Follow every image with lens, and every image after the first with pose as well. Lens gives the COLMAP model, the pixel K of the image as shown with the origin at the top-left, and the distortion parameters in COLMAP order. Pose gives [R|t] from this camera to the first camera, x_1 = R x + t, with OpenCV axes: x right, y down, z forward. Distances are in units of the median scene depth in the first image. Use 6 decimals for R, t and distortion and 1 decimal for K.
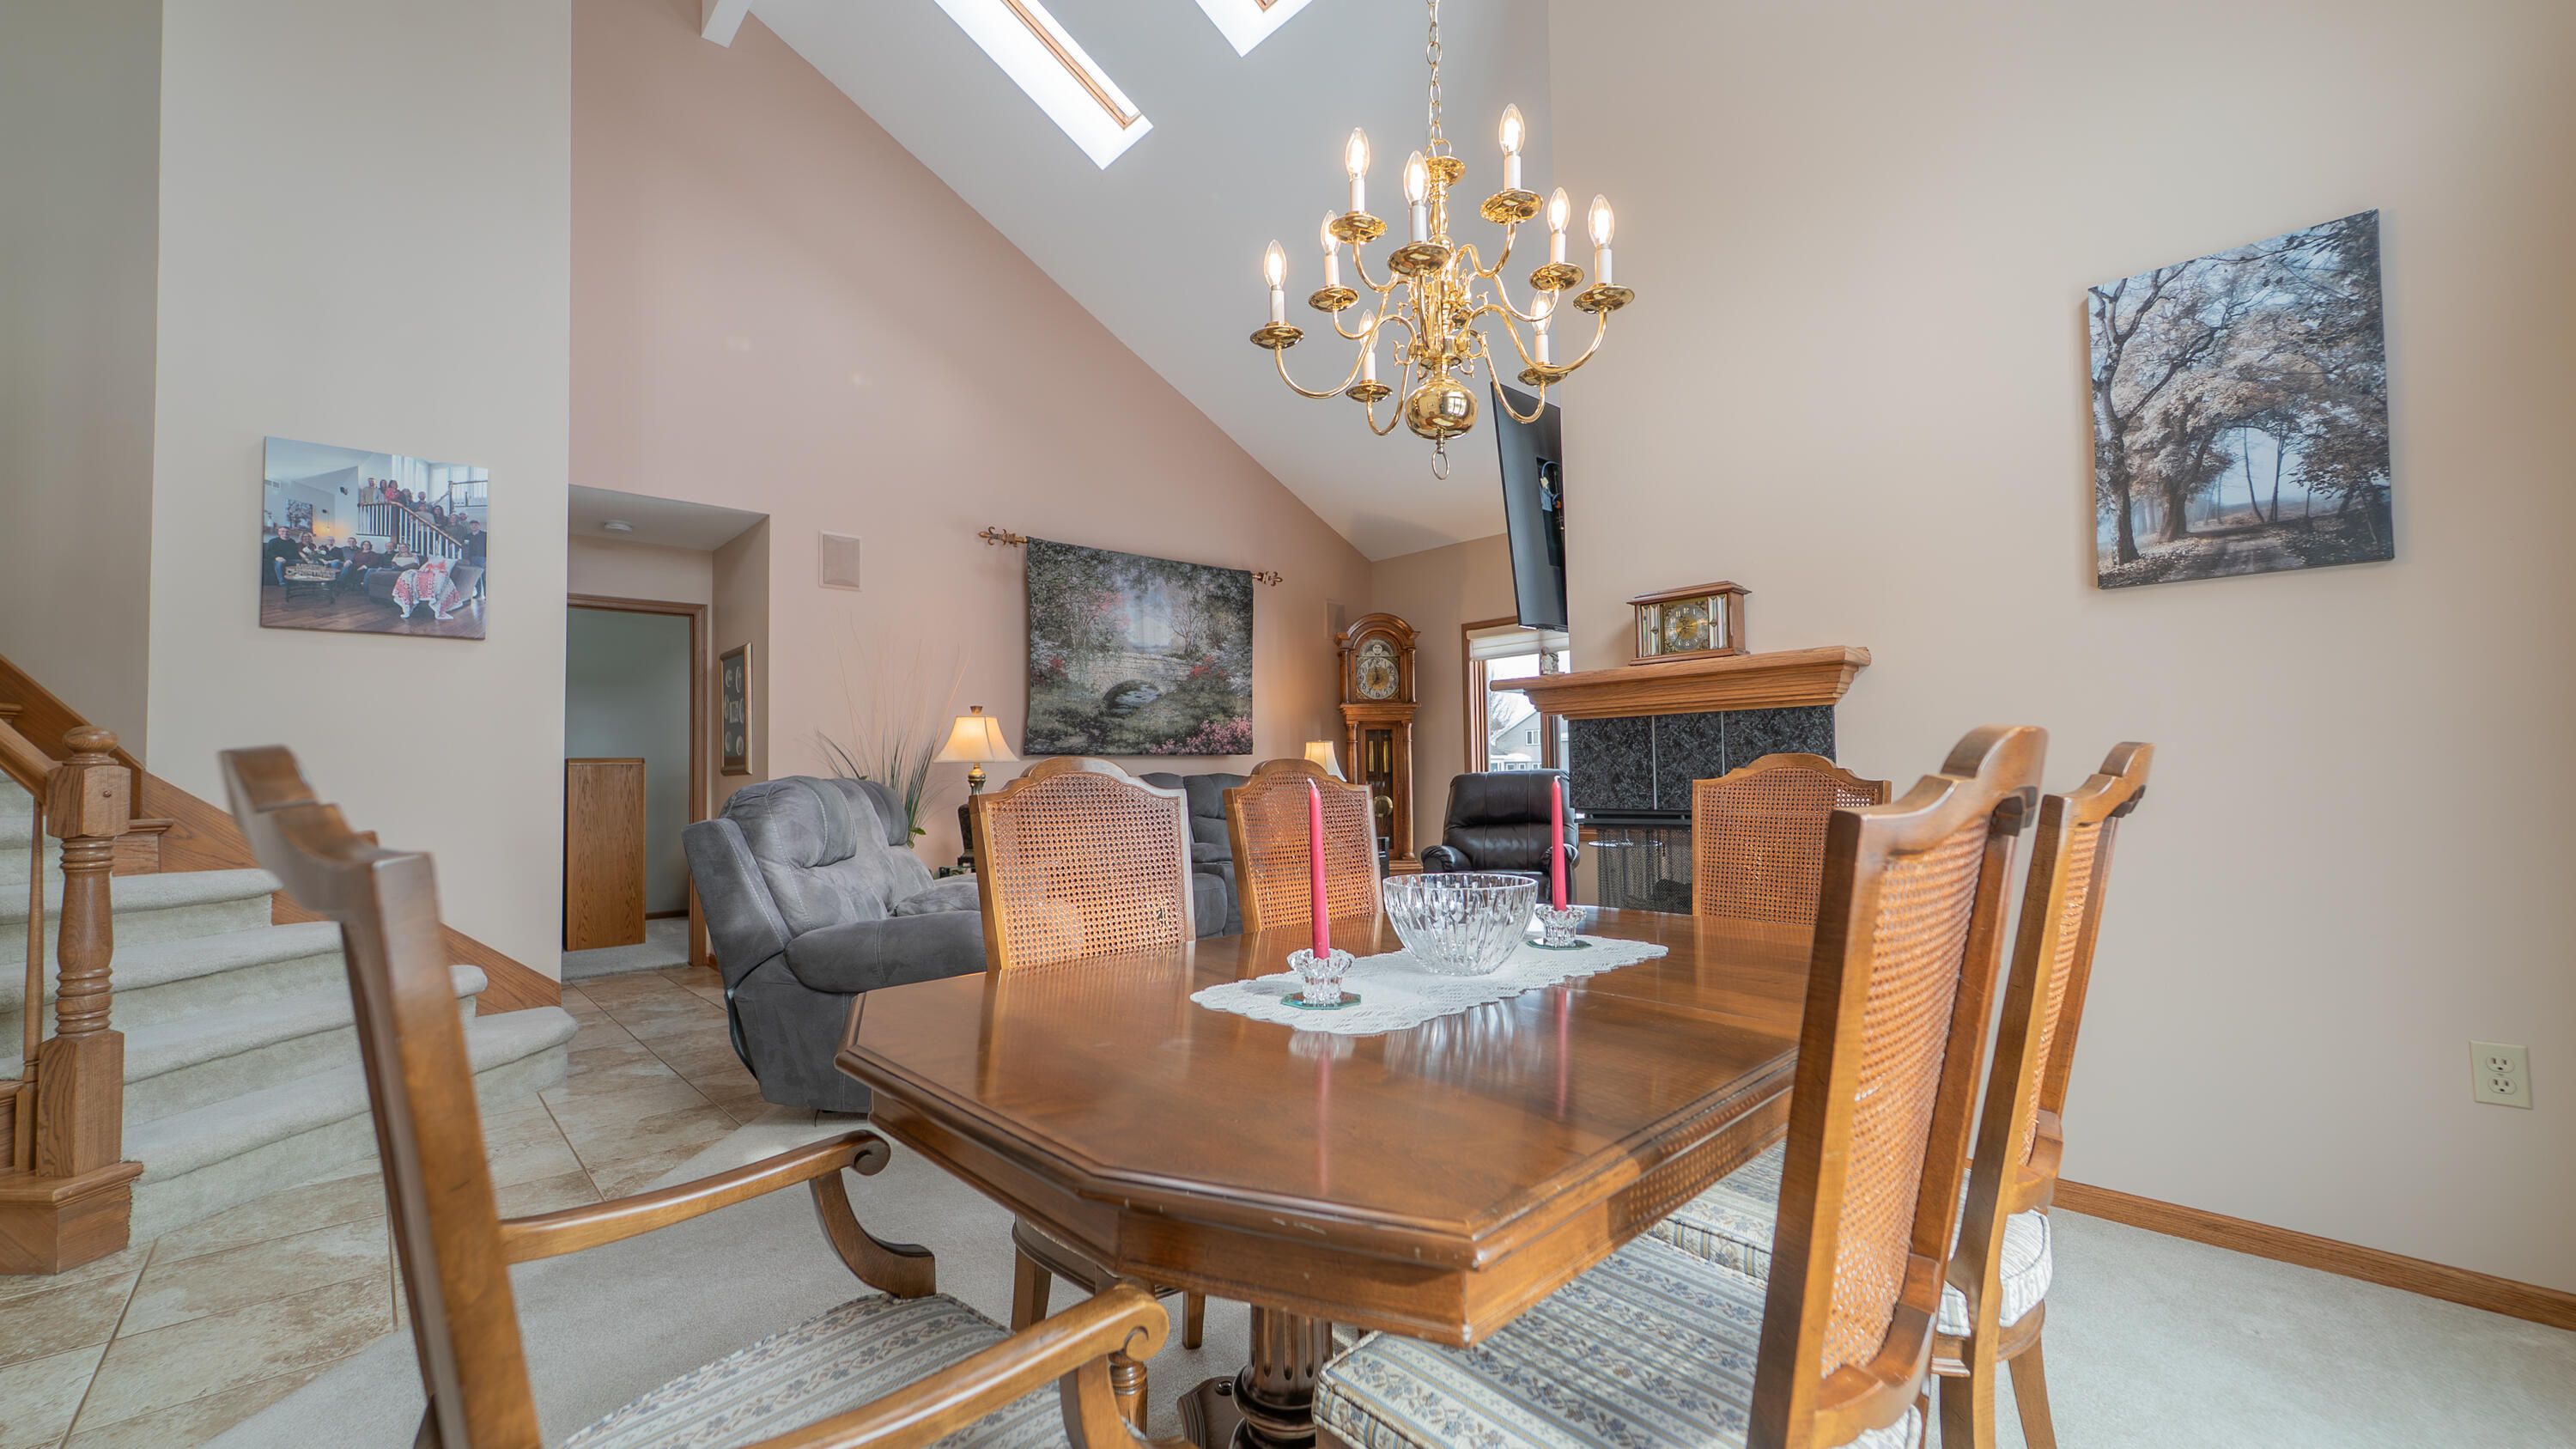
lens RADIAL K [[1027.1, 0, 1308.8], [0, 1027.1, 733.5], [0, 0, 1]] dist [-0.001149, -0.001078]
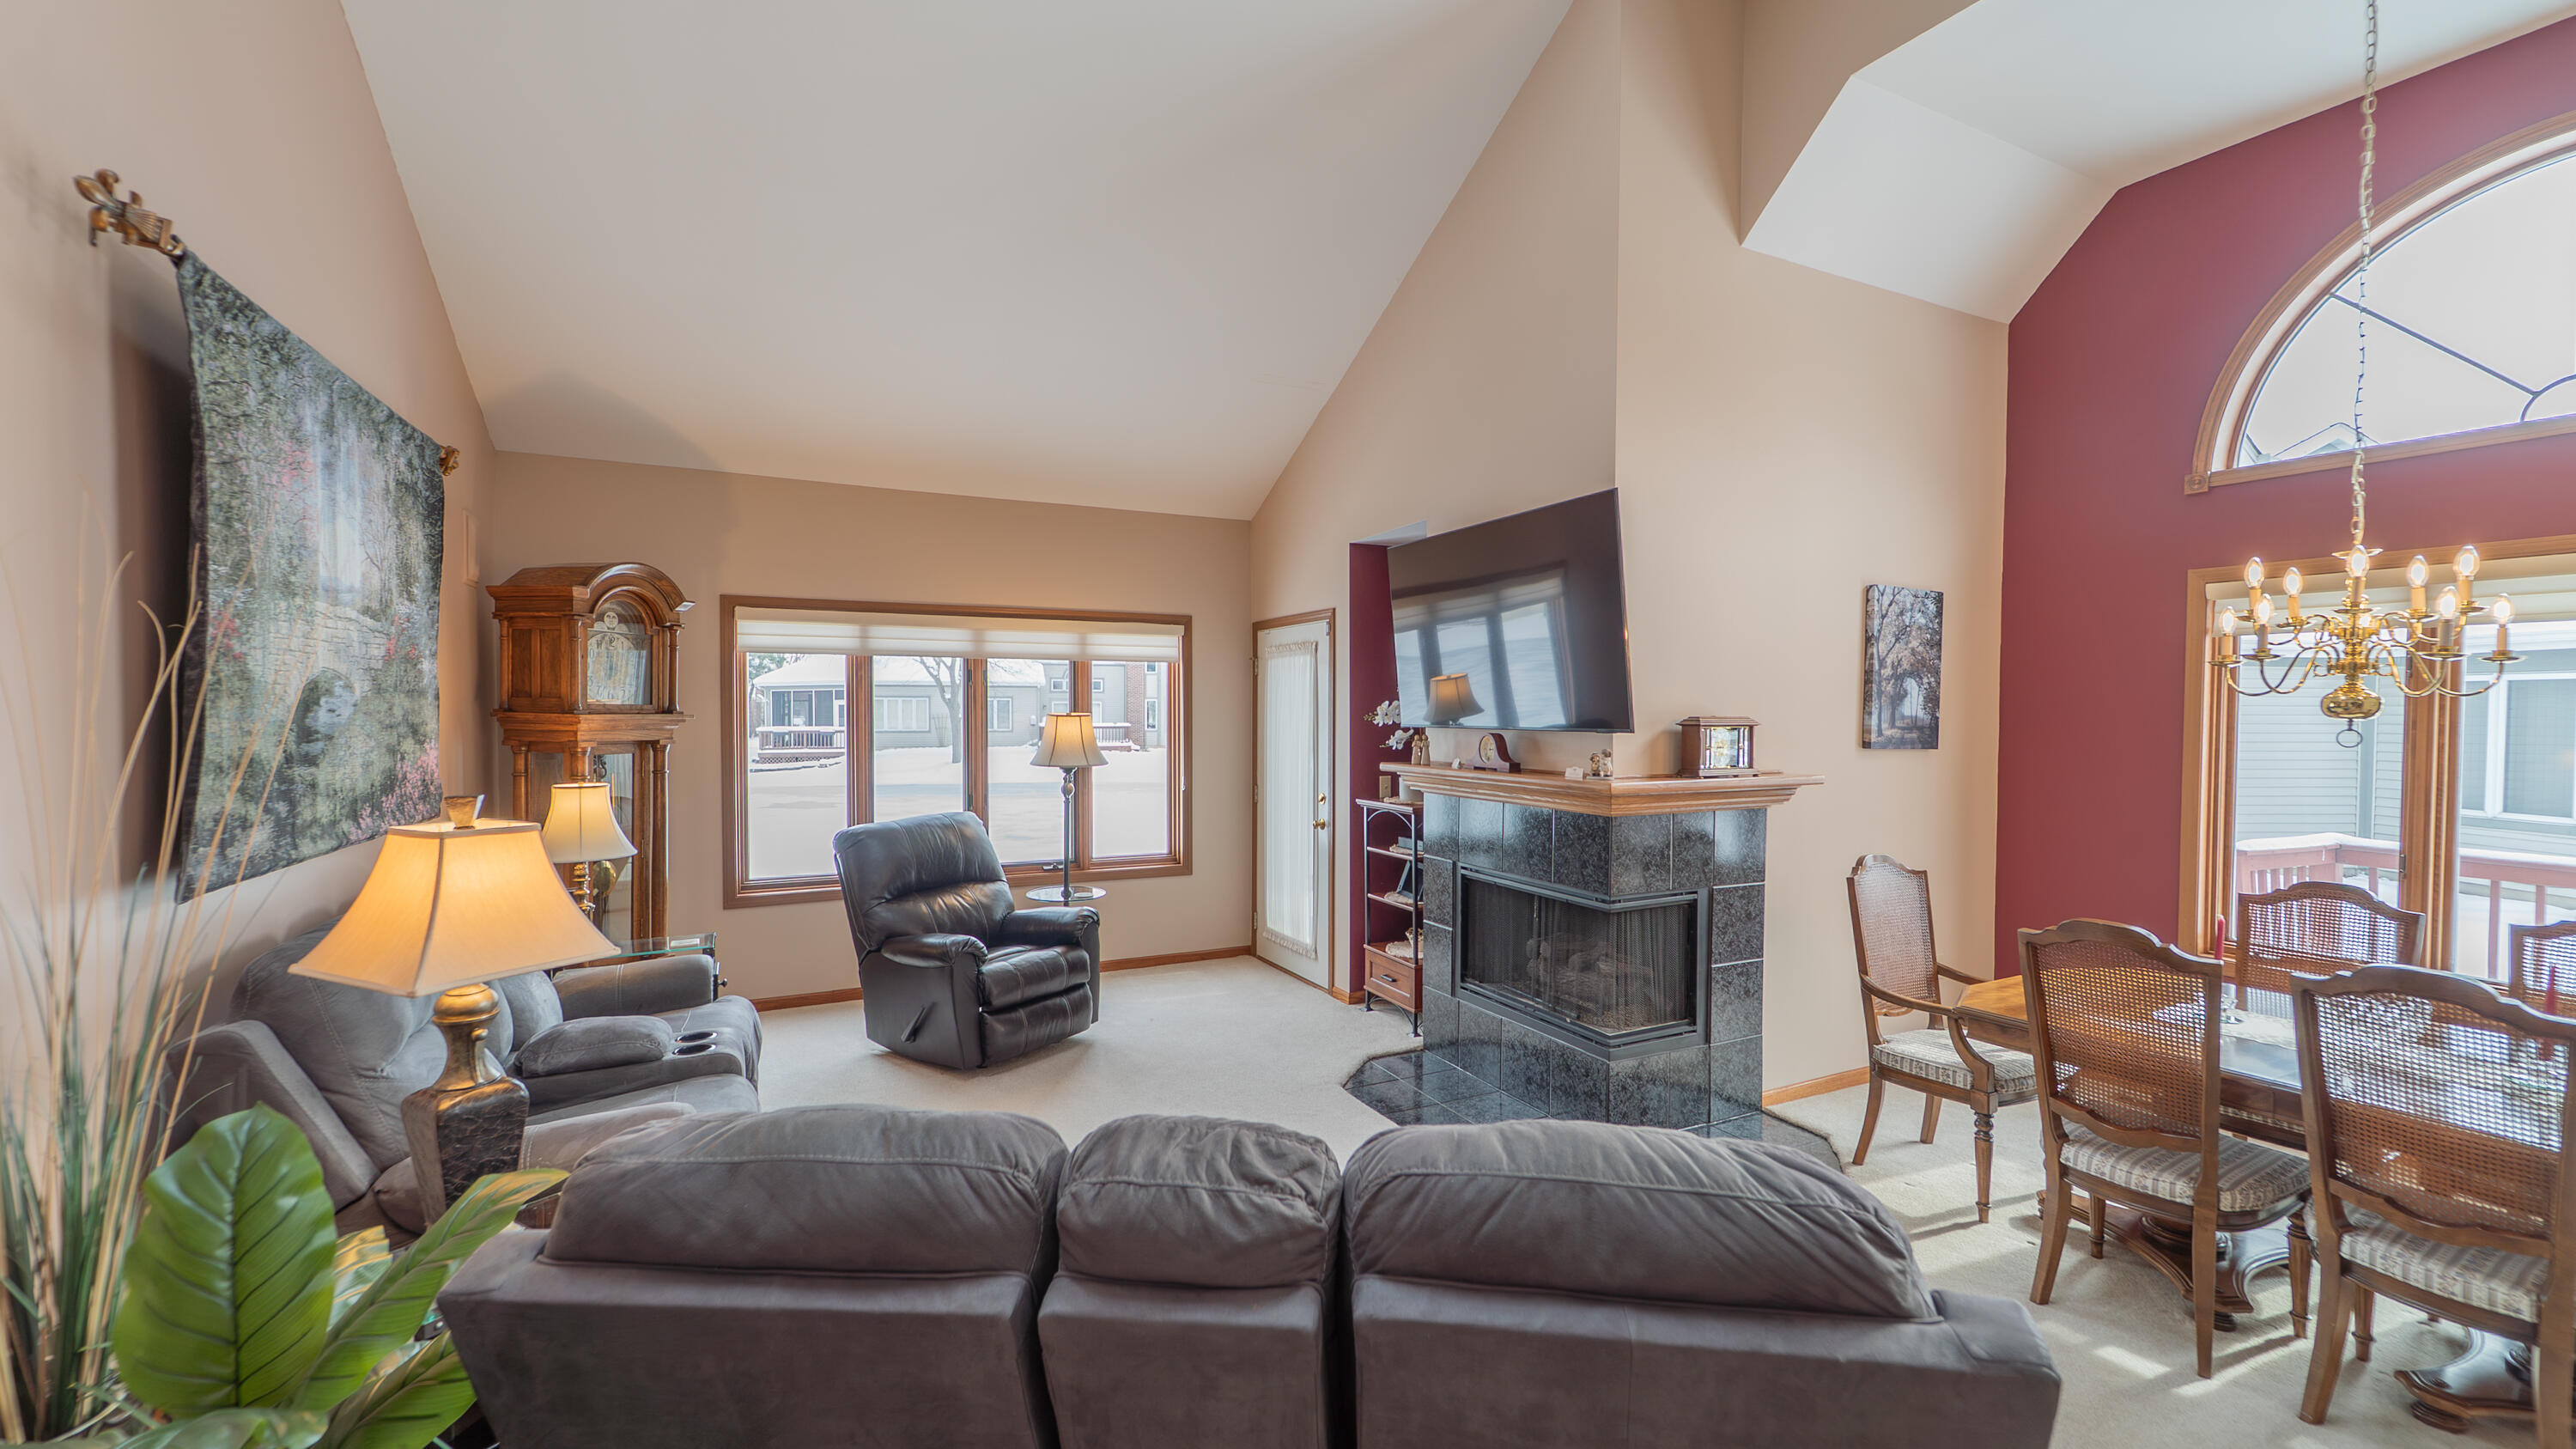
lens RADIAL K [[1027.1, 0, 1308.8], [0, 1027.1, 733.5], [0, 0, 1]] dist [-0.001149, -0.001078]
pose [[0.278984, 0.000275, 0.960296, -0.464859], [-0.048318, 0.998737, 0.013751, -0.052578], [-0.959079, -0.050235, 0.278645, 0.525743]]
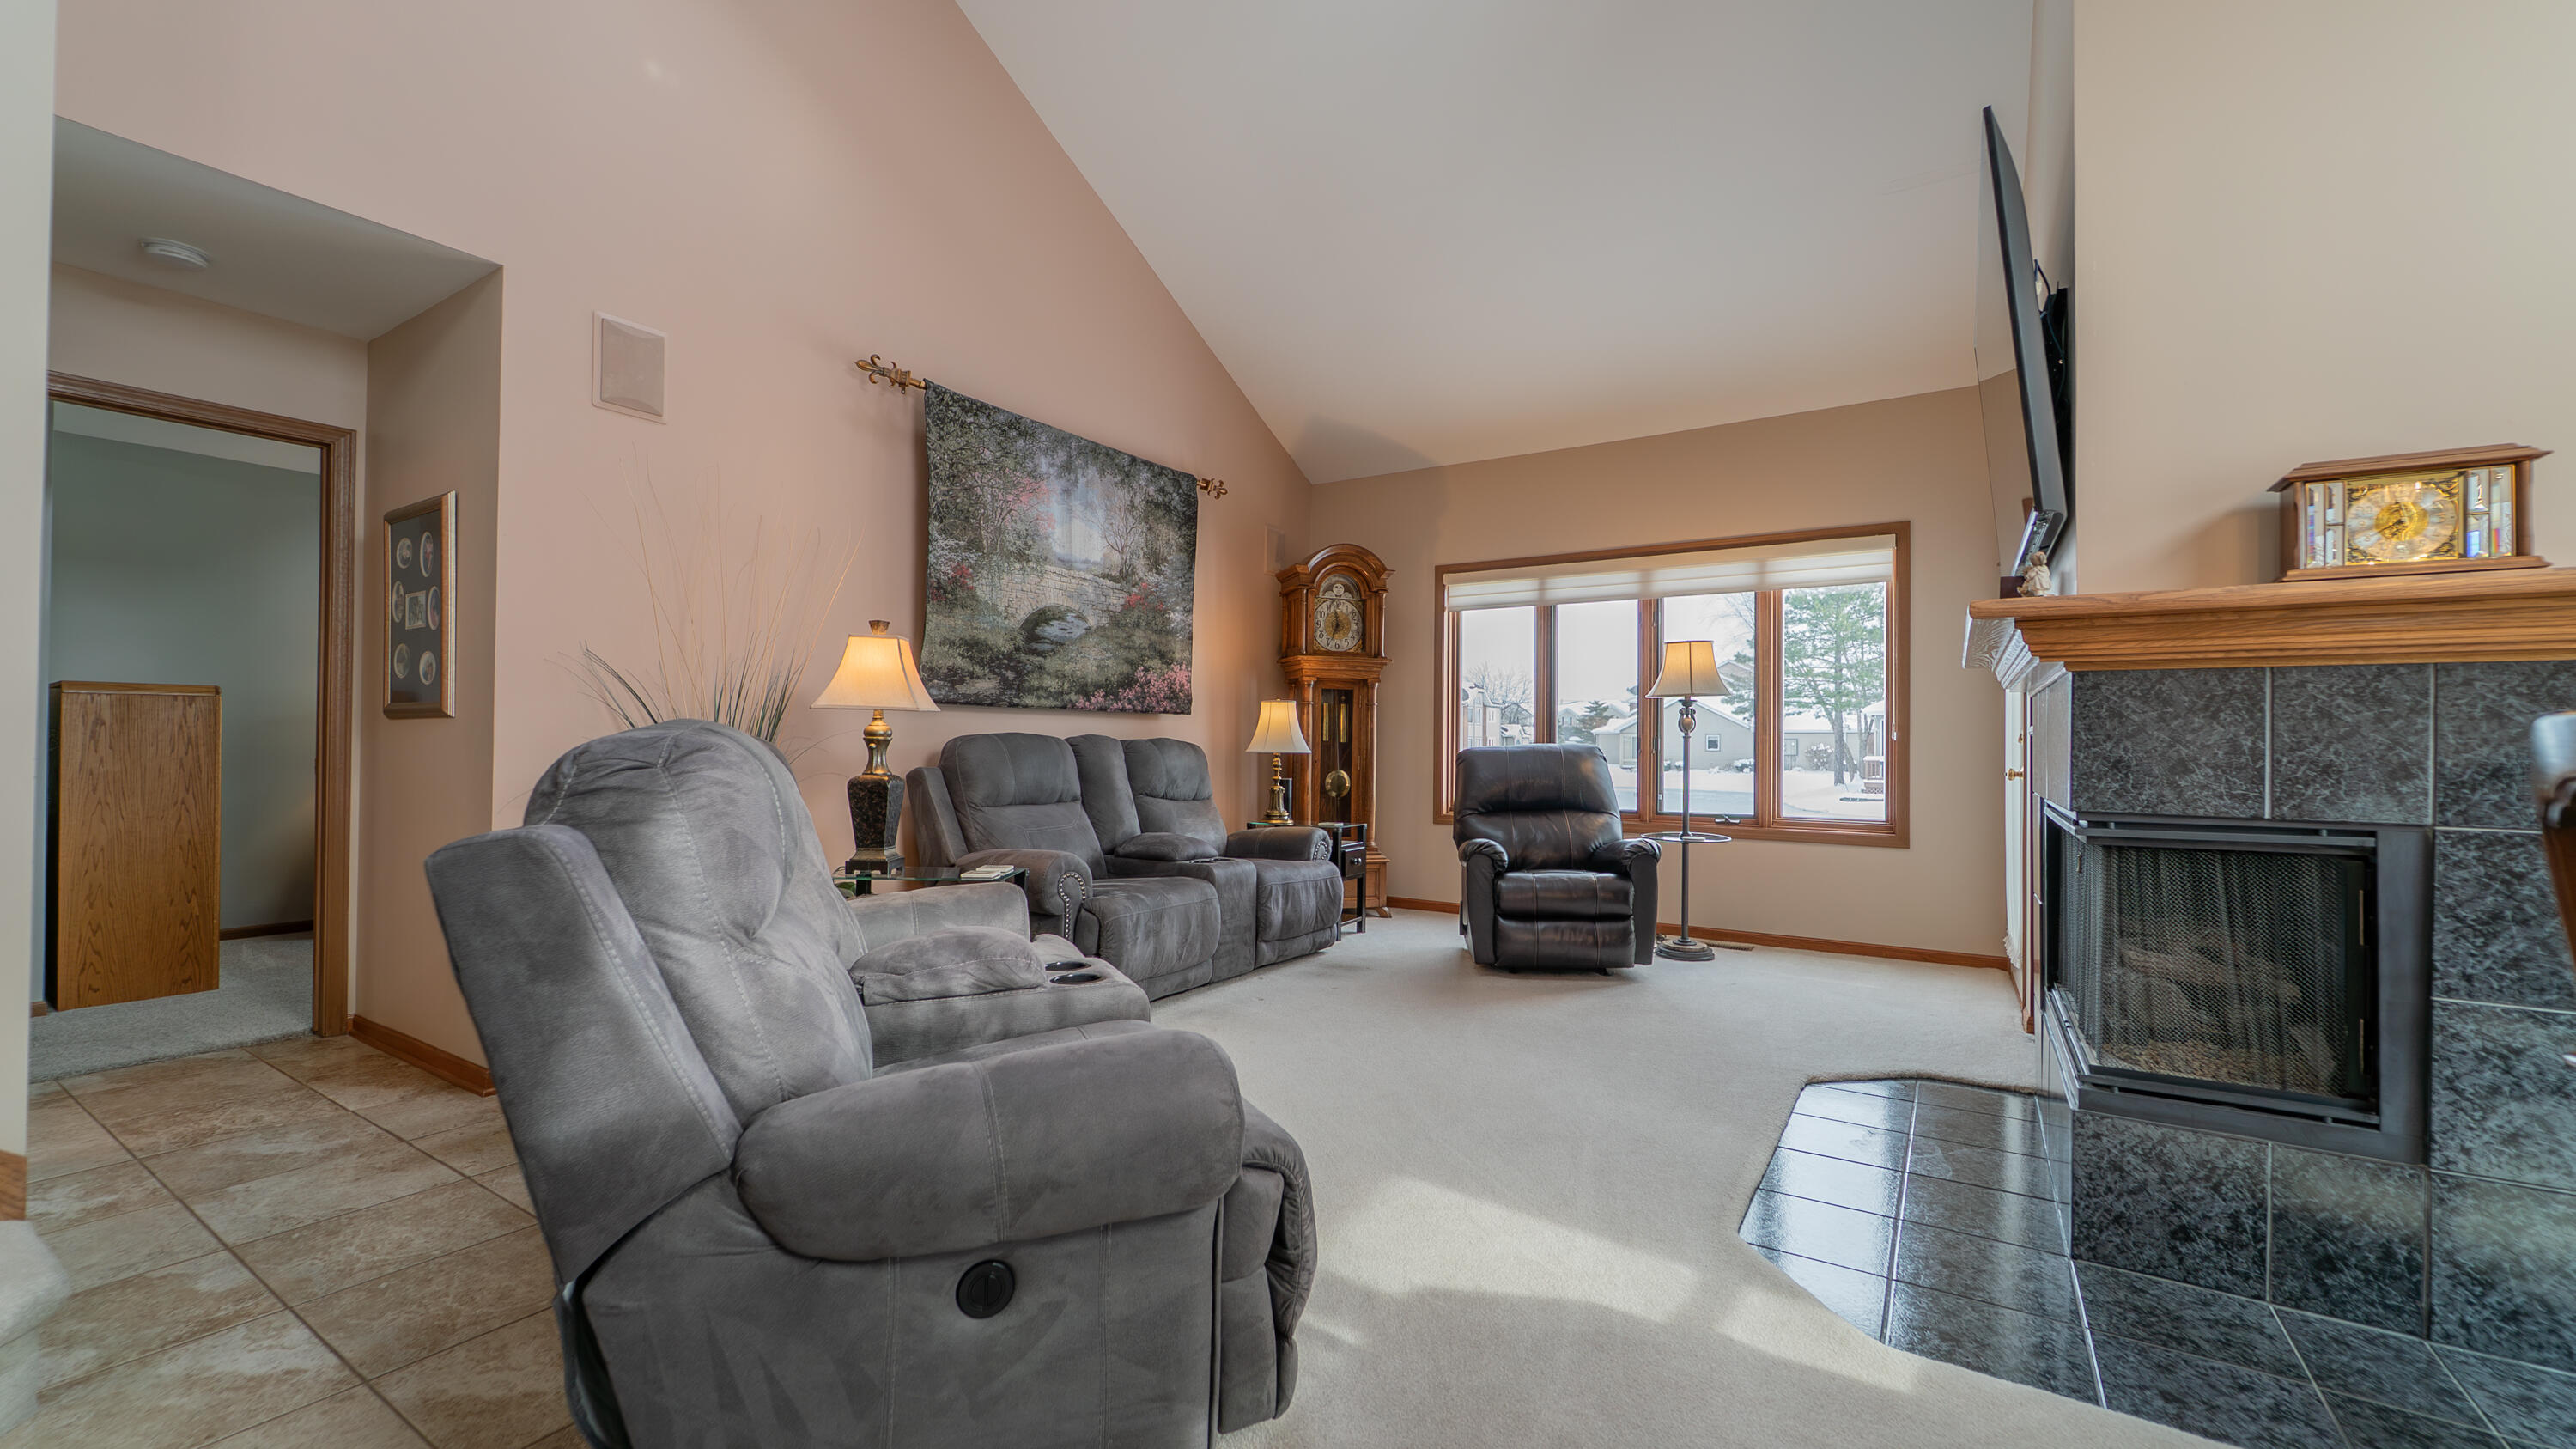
lens RADIAL K [[1027.1, 0, 1308.8], [0, 1027.1, 733.5], [0, 0, 1]] dist [-0.001149, -0.001078]
pose [[0.967342, 0.029461, 0.251758, -0.184216], [-0.036905, 0.999009, 0.024894, 0.013749], [-0.250775, -0.033372, 0.967470, 0.263206]]
